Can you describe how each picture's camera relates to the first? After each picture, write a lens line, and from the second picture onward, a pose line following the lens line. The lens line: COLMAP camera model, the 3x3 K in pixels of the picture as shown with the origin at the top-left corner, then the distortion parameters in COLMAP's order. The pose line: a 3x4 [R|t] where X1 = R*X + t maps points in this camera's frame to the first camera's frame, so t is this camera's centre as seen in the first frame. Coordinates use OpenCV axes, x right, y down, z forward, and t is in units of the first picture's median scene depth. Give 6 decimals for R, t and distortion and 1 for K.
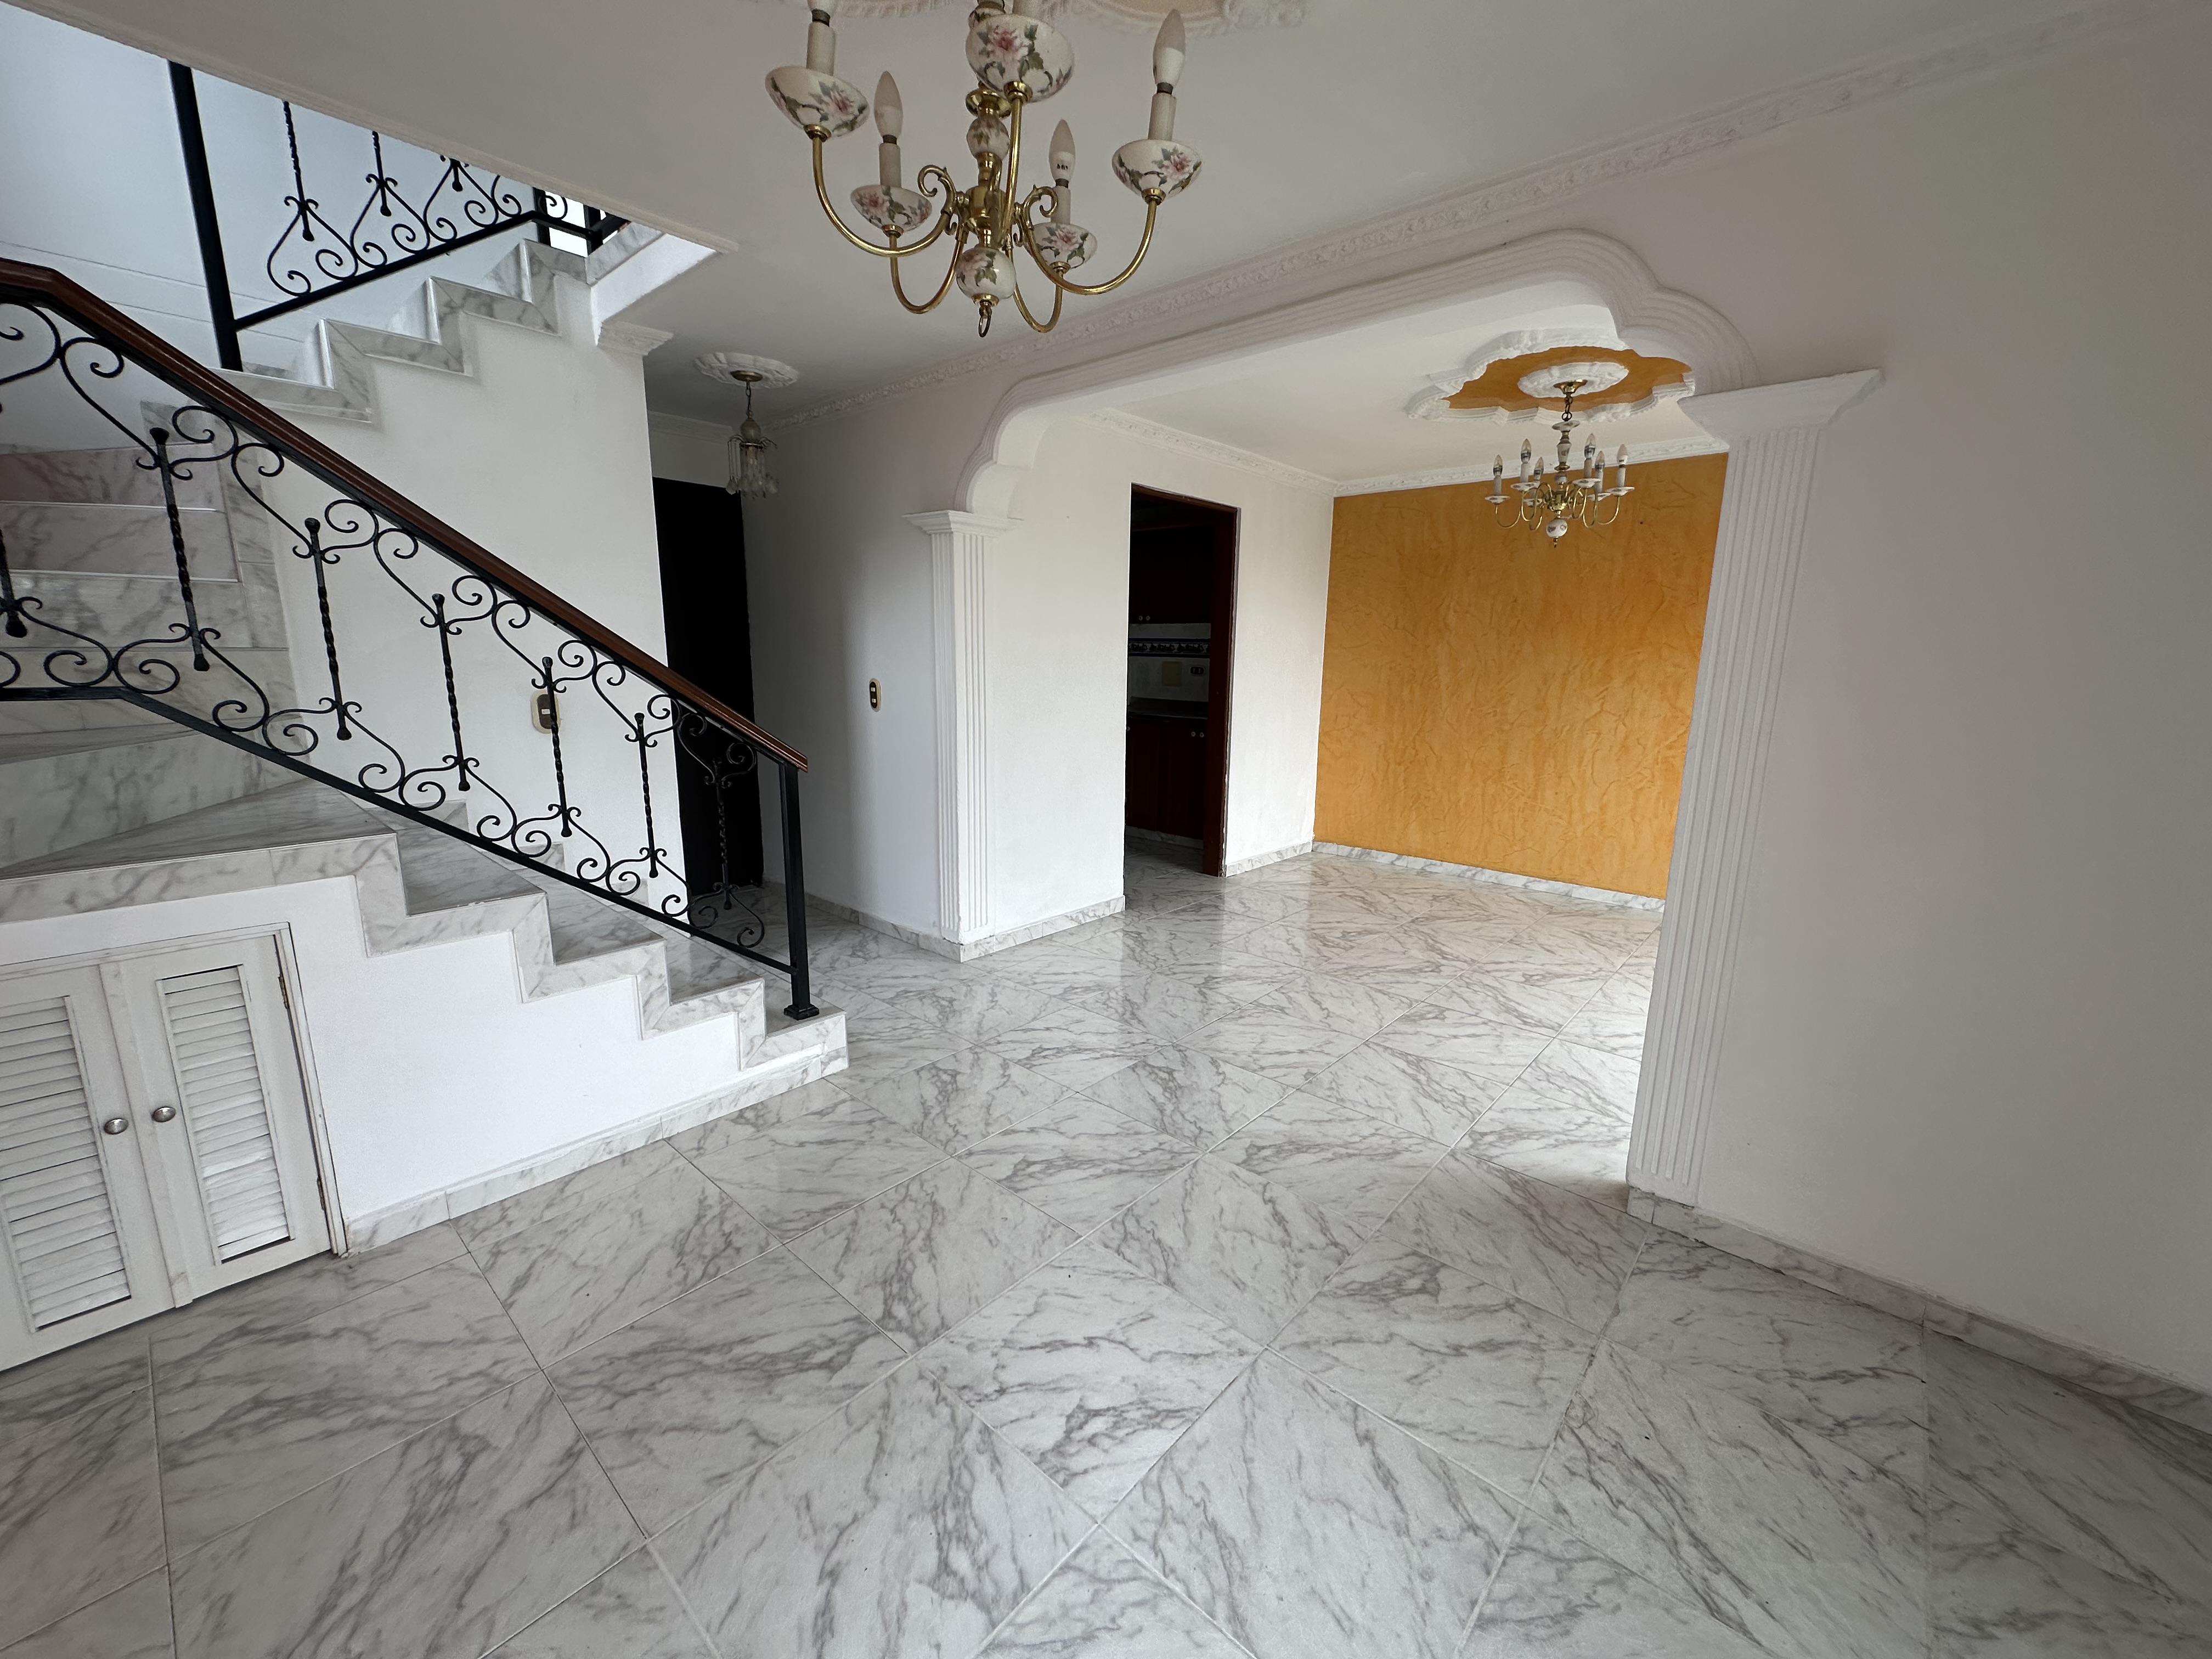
lens RADIAL K [[882.9, 0, 1106.3], [0, 882.9, 827.1], [0, 0, 1]] dist [-0.006572, 0.002040]
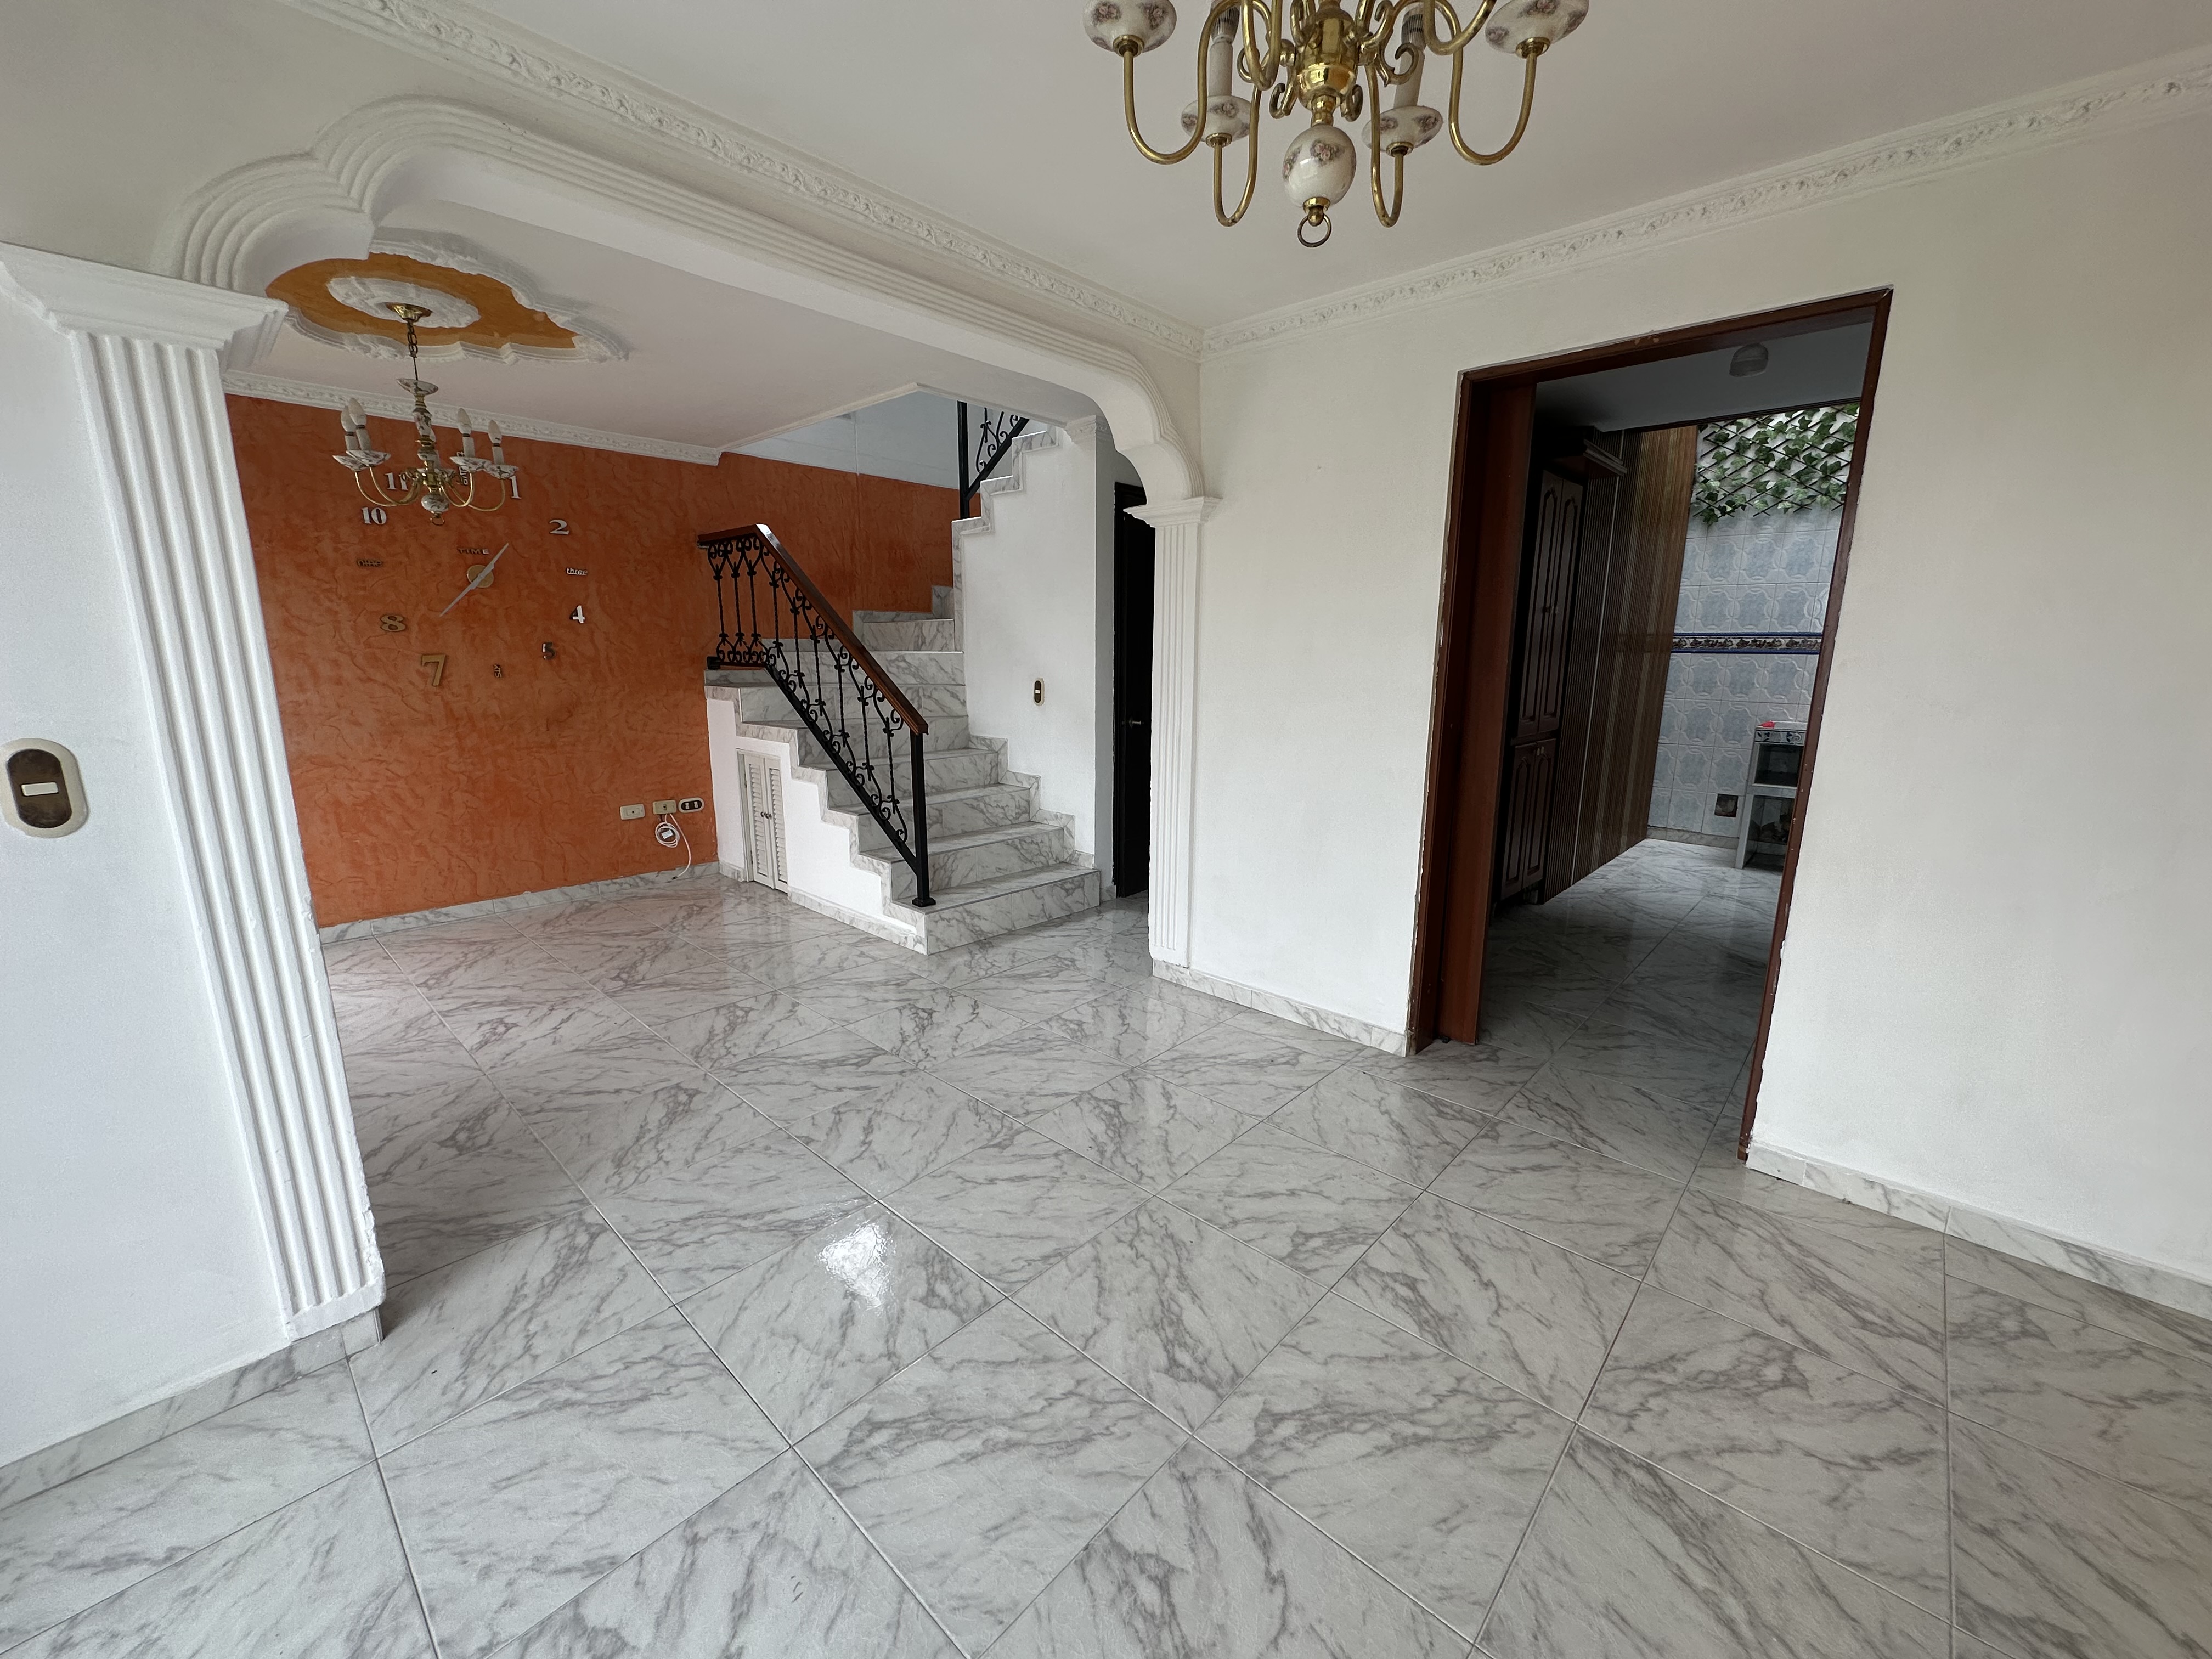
lens RADIAL K [[882.9, 0, 1106.3], [0, 882.9, 827.1], [0, 0, 1]] dist [-0.006572, 0.002040]
pose [[-0.017593, 0.184876, -0.982604, 0.928996], [-0.203299, 0.961566, 0.184557, -0.209269], [0.978959, 0.203009, 0.020668, 1.110491]]
